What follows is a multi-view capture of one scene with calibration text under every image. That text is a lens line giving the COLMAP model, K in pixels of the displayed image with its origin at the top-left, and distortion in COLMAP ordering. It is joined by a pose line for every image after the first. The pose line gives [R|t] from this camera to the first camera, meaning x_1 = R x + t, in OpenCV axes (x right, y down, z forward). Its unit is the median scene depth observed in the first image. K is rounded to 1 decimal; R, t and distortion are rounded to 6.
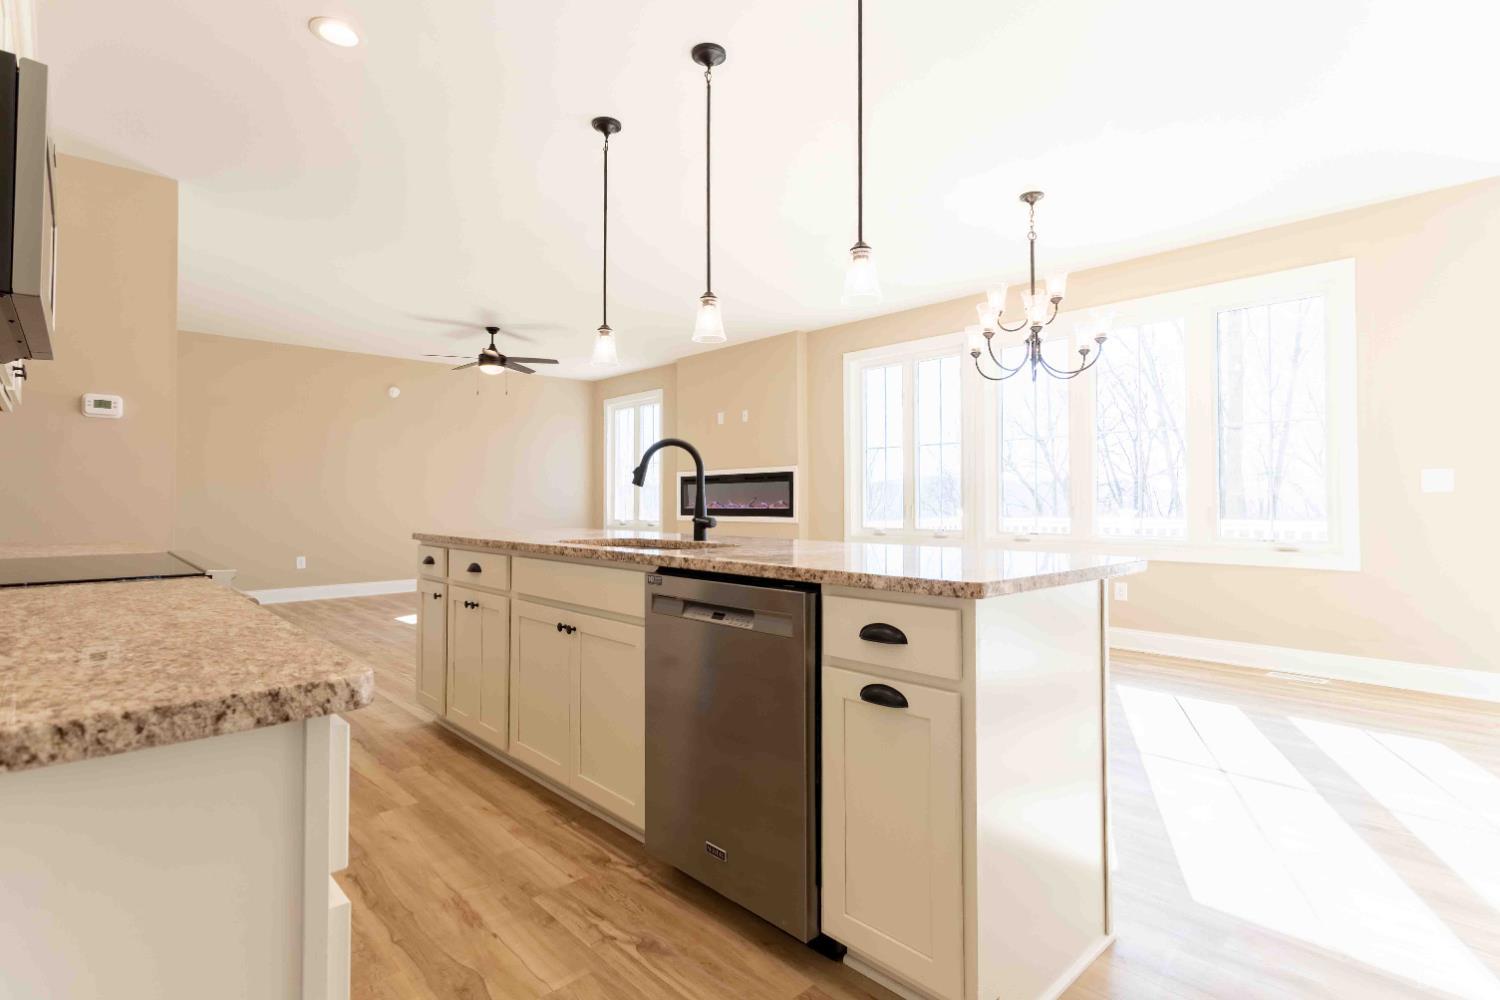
lens RADIAL K [[724.0, 0, 745.2], [0, 724.0, 490.1], [0, 0, 1]] dist [0.001816, 0.000052]
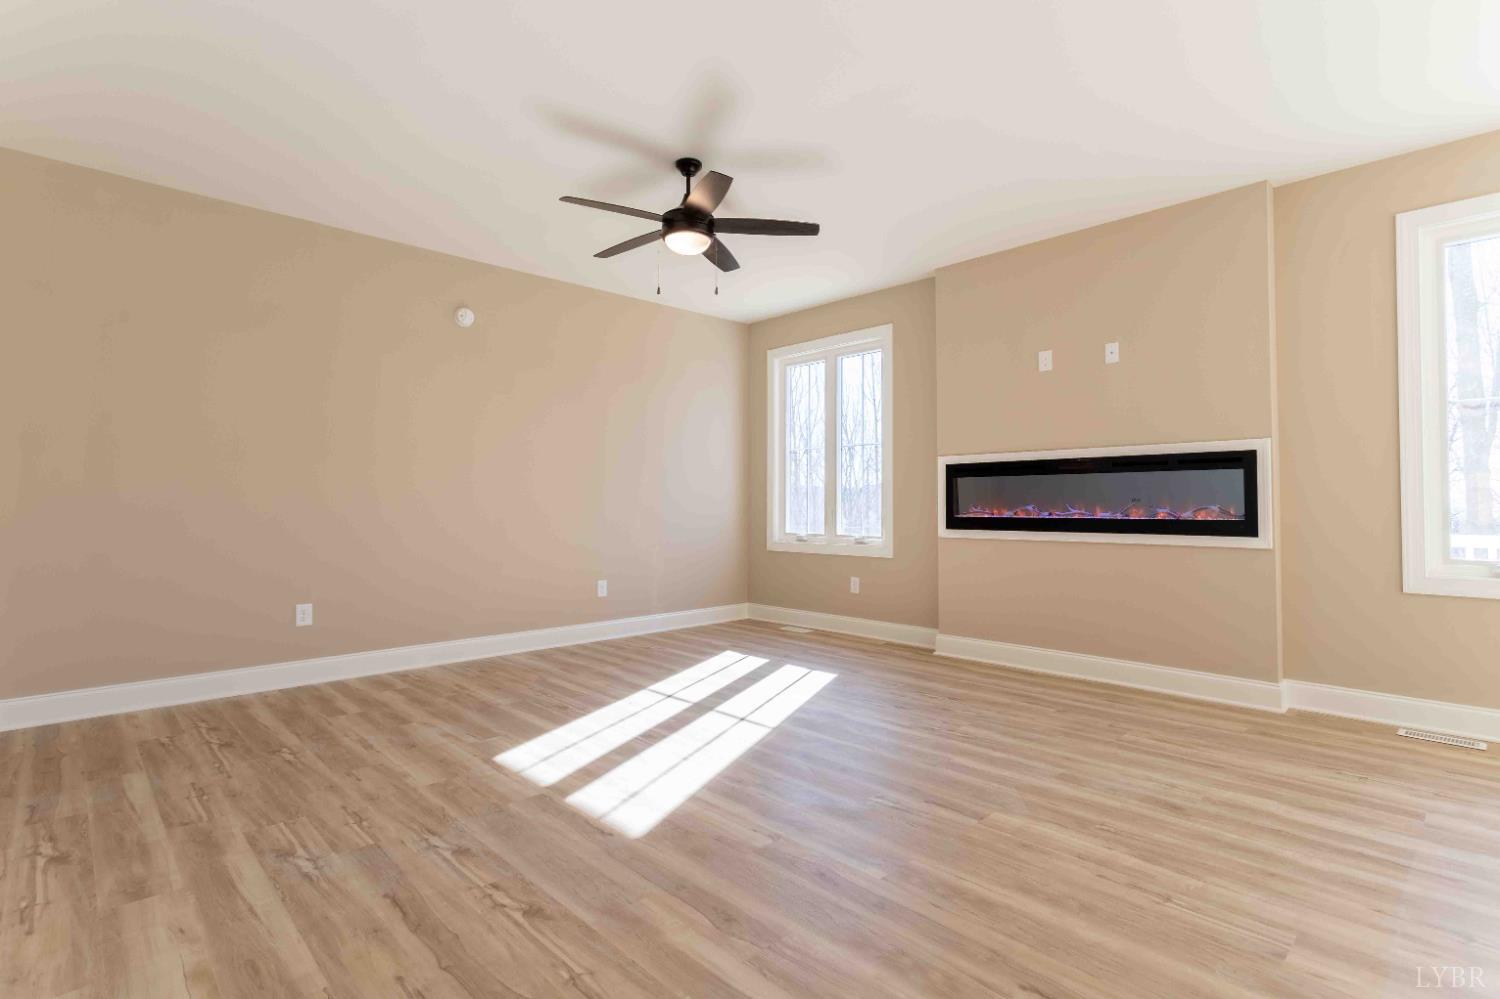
lens RADIAL K [[713.6, 0, 748.2], [0, 713.6, 489.4], [0, 0, 1]] dist [-0.000719, 0.000237]
pose [[0.999879, 0.004531, 0.014908, -0.287302], [-0.004434, 0.999969, -0.006500, 0.007495], [-0.014937, 0.006433, 0.999868, 0.457780]]
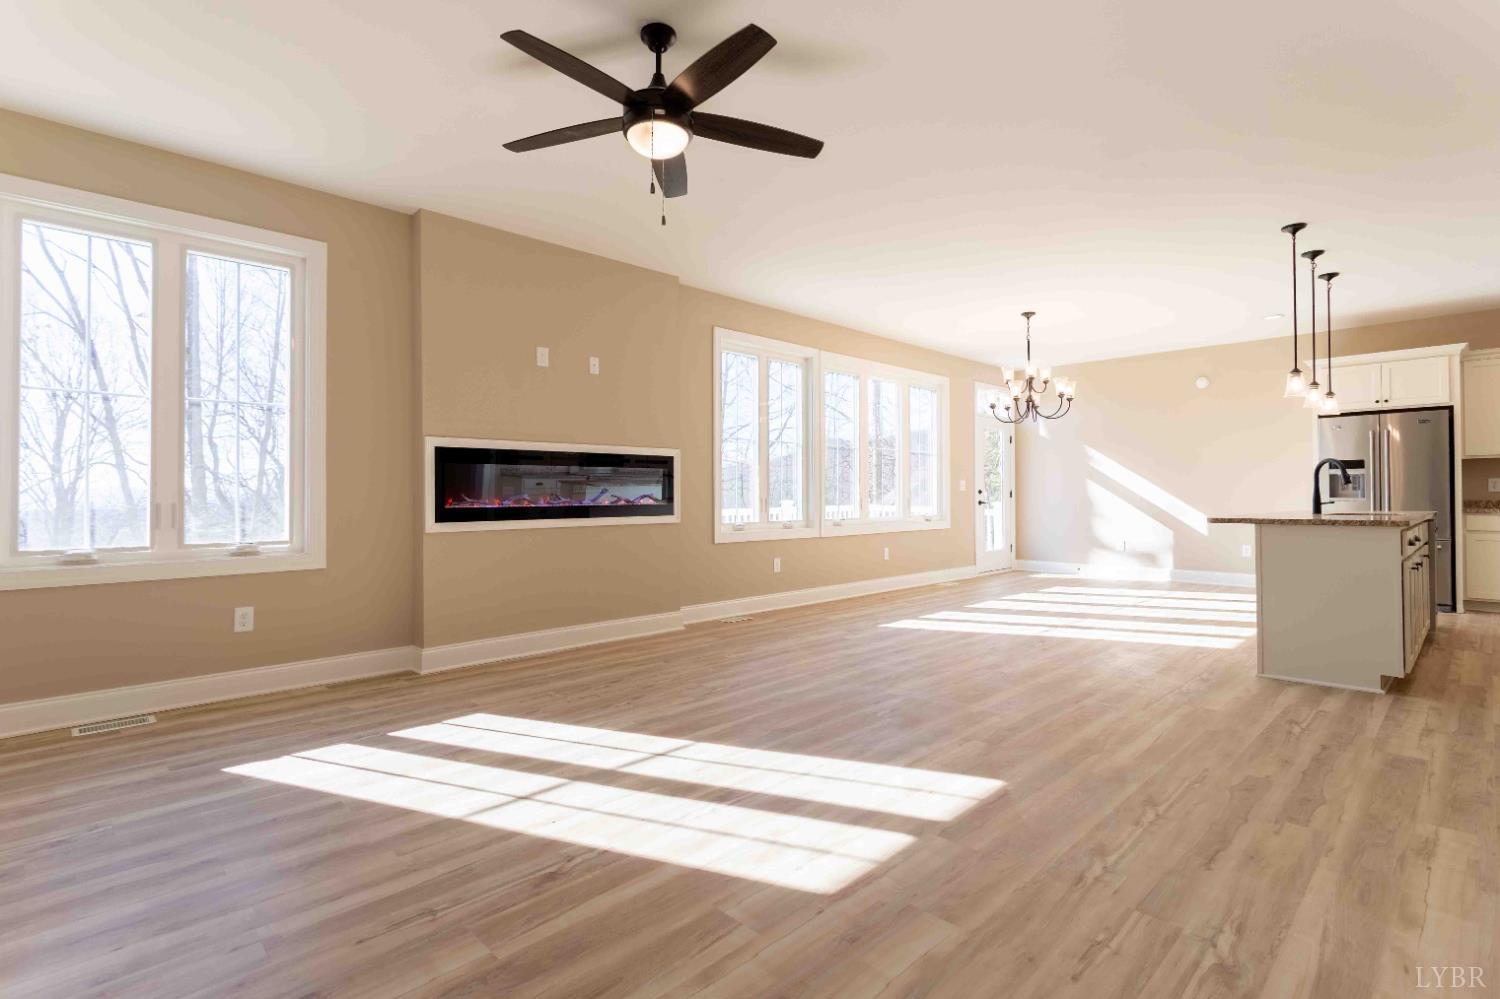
lens RADIAL K [[724.0, 0, 745.2], [0, 724.0, 489.6], [0, 0, 1]] dist [0.001816, 0.000052]
pose [[-0.021931, 0.010768, 0.999701, -0.661152], [-0.010947, 0.999879, -0.011010, 0.016401], [-0.999700, -0.011185, -0.021810, 0.875820]]
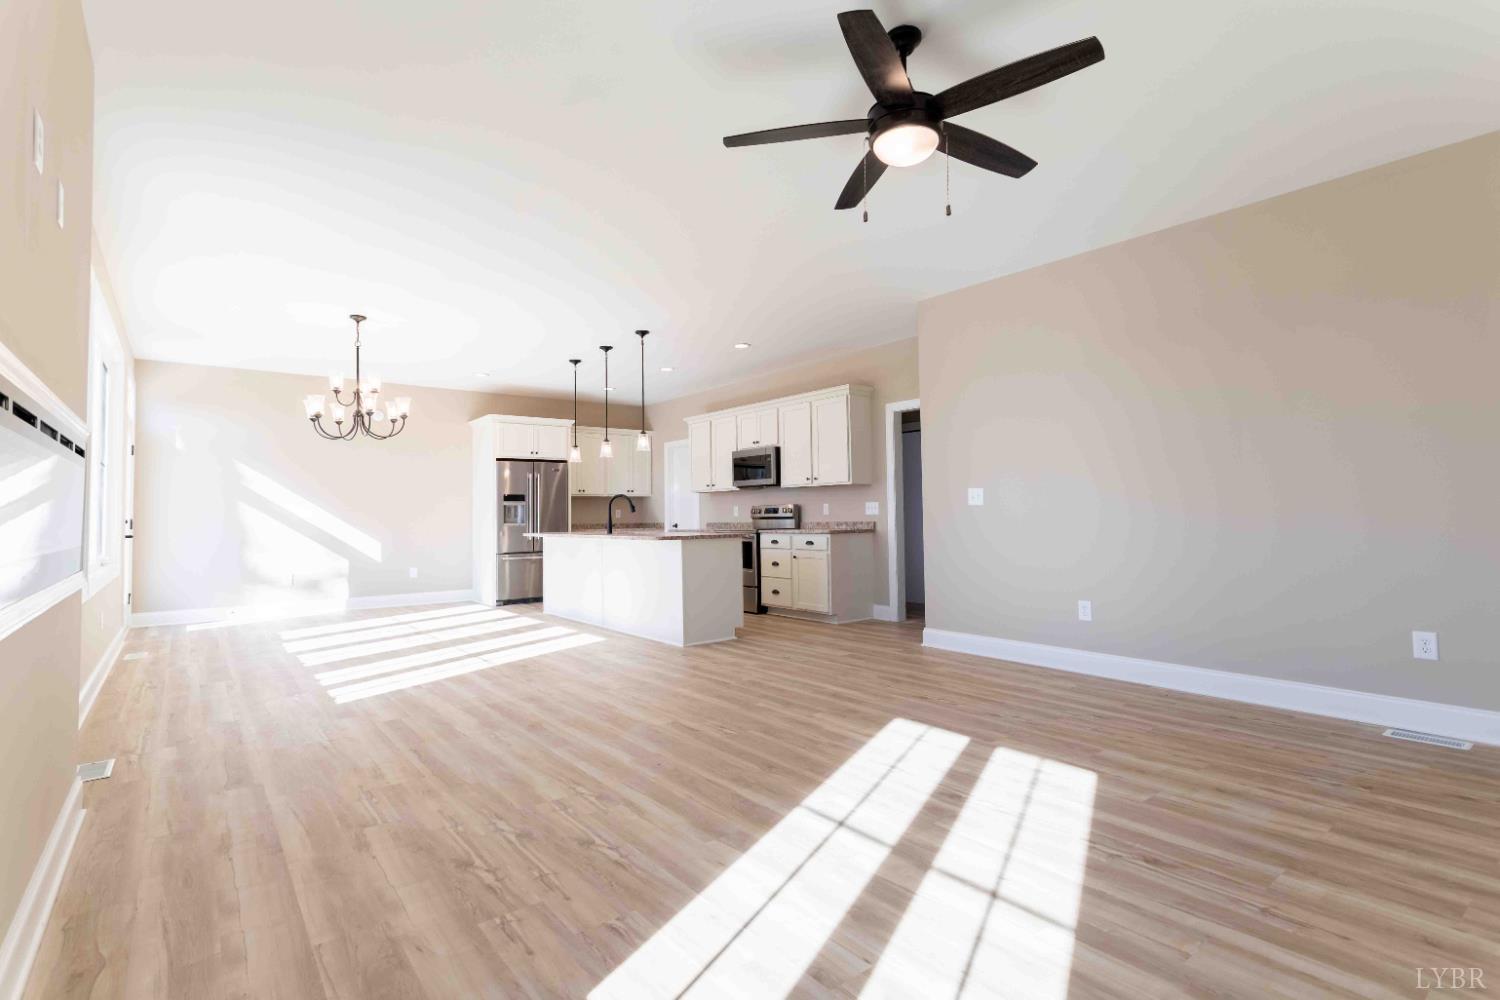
lens RADIAL K [[724.0, 0, 745.2], [0, 724.0, 490.1], [0, 0, 1]] dist [0.001816, 0.000052]
pose [[-0.996207, 0.017657, 0.085210, -0.271703], [0.013349, 0.998616, -0.050873, 0.019270], [-0.085990, -0.049543, -0.995063, 1.237042]]
